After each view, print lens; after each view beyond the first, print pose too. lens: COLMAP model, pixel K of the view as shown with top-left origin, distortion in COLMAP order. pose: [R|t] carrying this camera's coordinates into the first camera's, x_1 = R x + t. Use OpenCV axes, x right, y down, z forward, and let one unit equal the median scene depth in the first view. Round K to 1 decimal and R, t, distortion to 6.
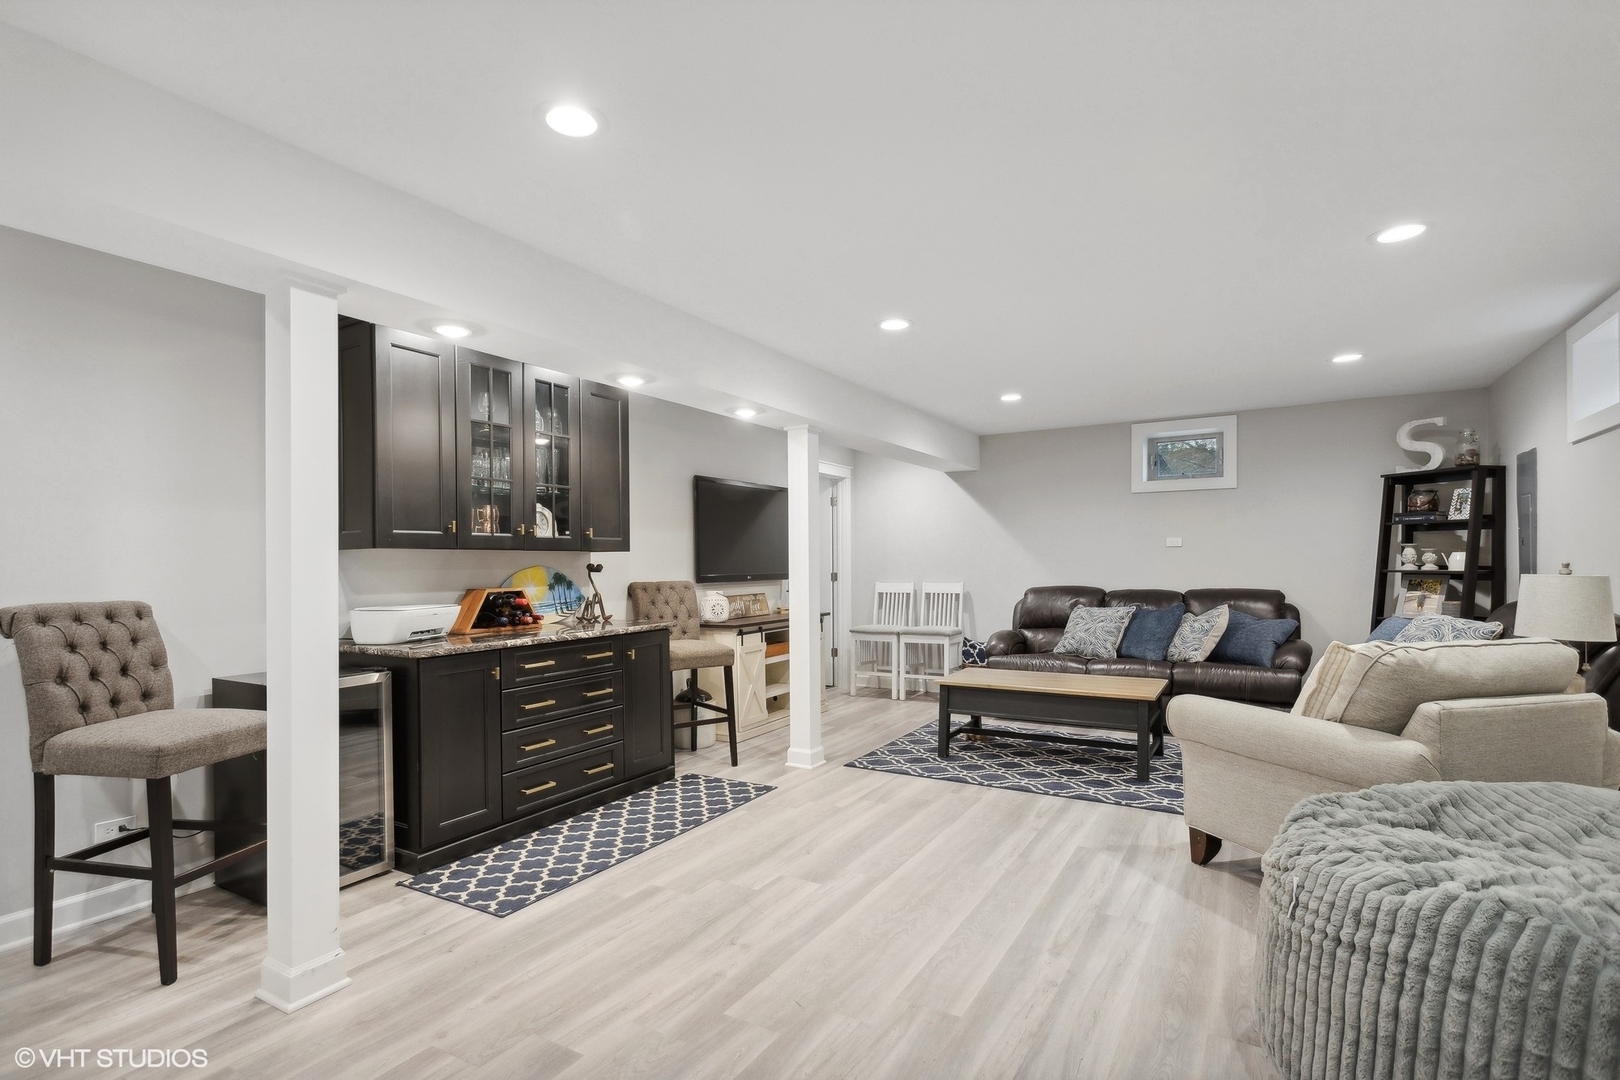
lens RADIAL K [[787.6, 0, 798.4], [0, 787.6, 550.5], [0, 0, 1]] dist [-0.010516, 0.000412]
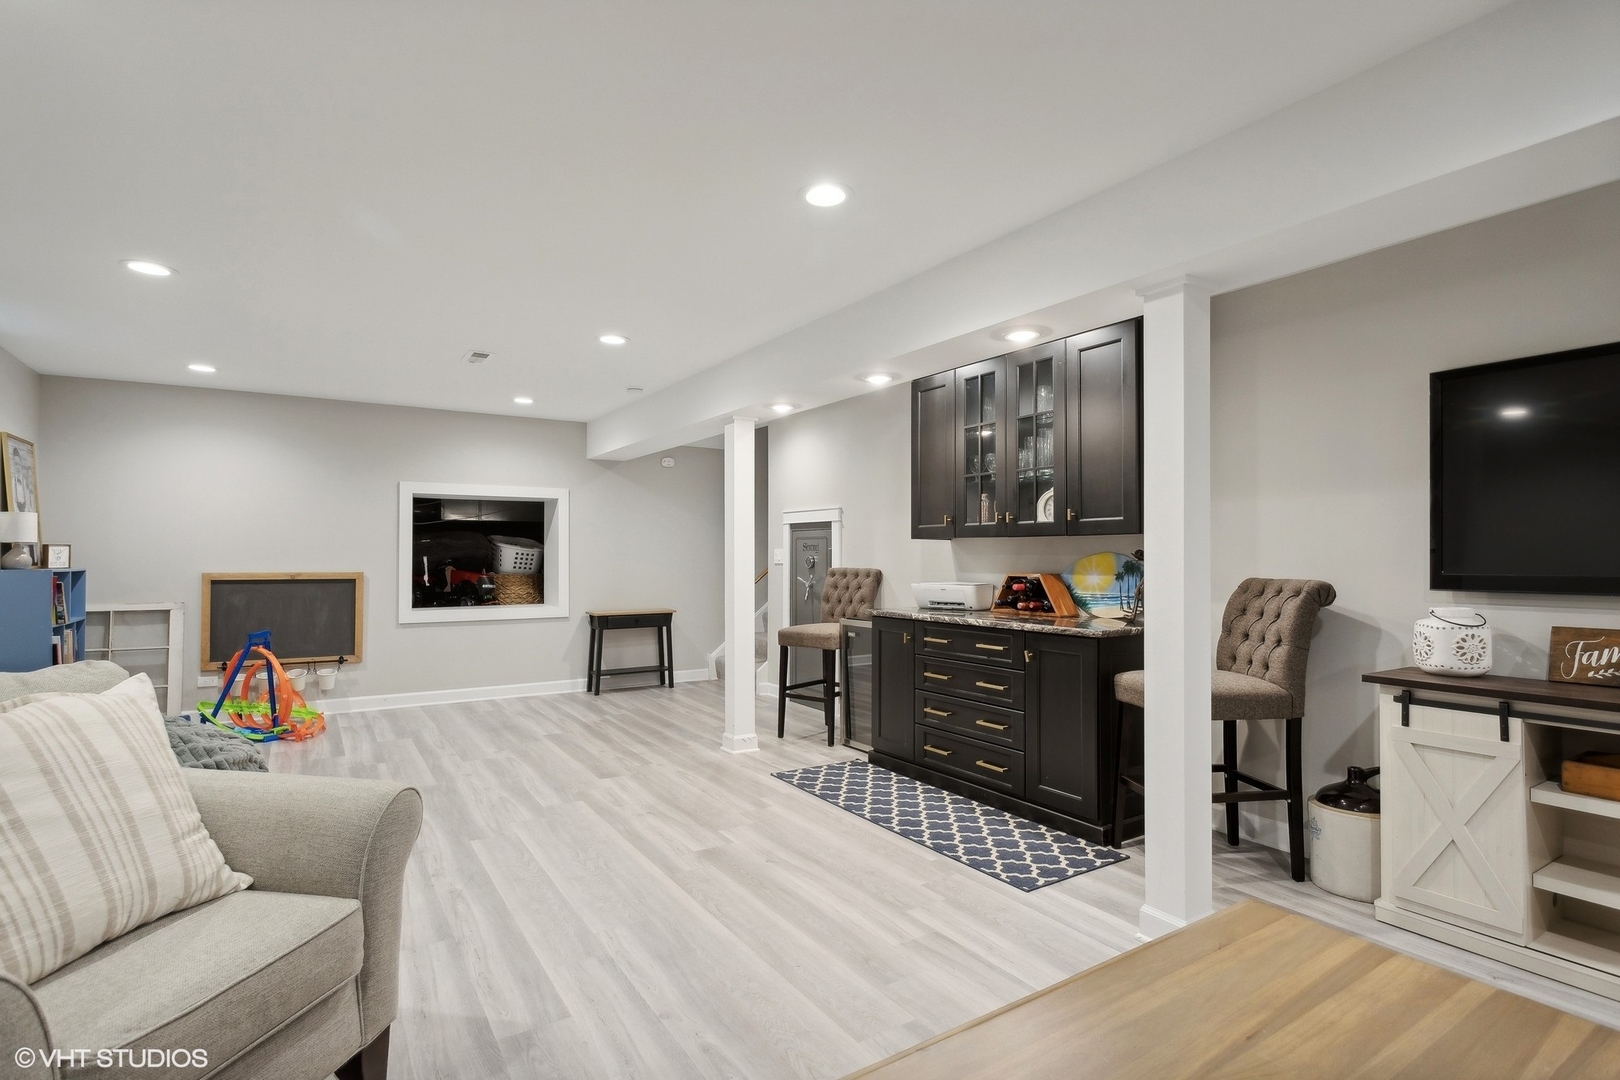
lens RADIAL K [[787.6, 0, 797.8], [0, 787.6, 538.1], [0, 0, 1]] dist [-0.010516, 0.000412]
pose [[-0.447578, -0.009370, -0.894196, 0.746392], [0.014902, 0.999728, -0.017935, 0.017106], [0.894121, -0.021353, -0.447317, 1.301013]]
